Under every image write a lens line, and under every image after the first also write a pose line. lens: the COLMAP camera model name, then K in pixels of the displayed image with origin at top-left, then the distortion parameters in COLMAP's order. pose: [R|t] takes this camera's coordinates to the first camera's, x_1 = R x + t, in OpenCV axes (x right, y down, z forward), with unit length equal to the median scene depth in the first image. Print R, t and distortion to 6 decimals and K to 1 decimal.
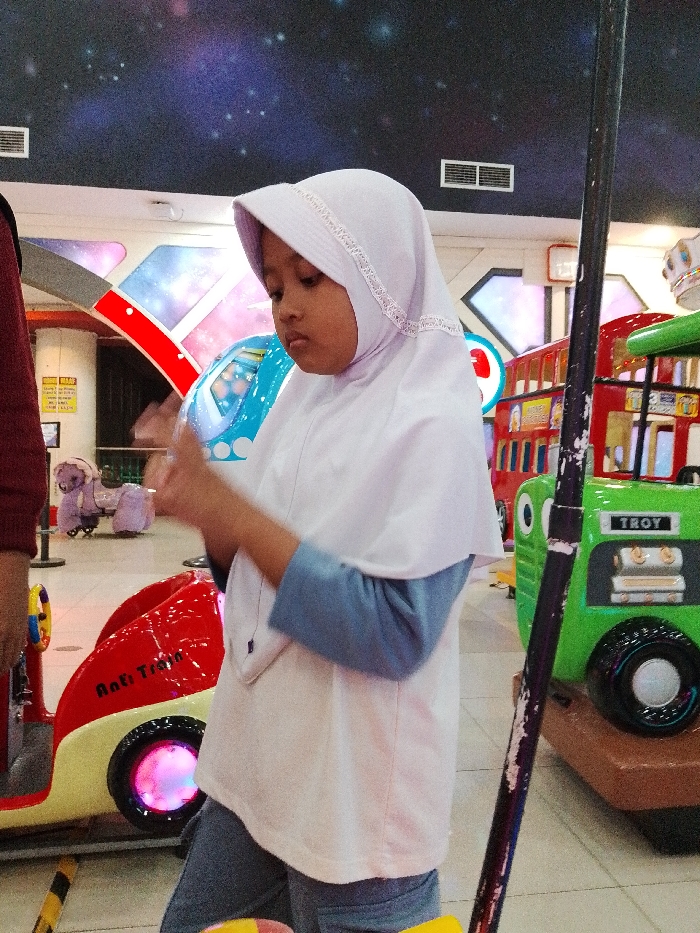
lens RADIAL K [[729.1, 0, 342.7], [0, 729.1, 463.2], [0, 0, 1]] dist [0.024134, -0.041338]
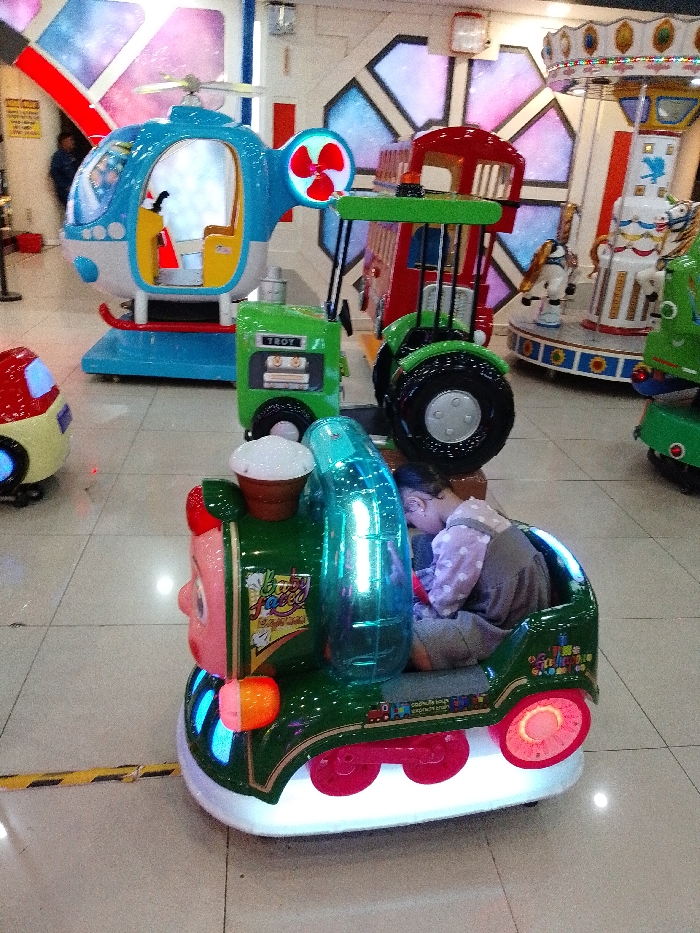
lens RADIAL K [[729.1, 0, 356.2], [0, 729.1, 467.1], [0, 0, 1]] dist [0.024134, -0.041338]
pose [[0.997825, 0.064839, -0.011898, 0.310408], [-0.055484, 0.923512, 0.379536, -0.143429], [0.035597, -0.378050, 0.925101, -0.298856]]
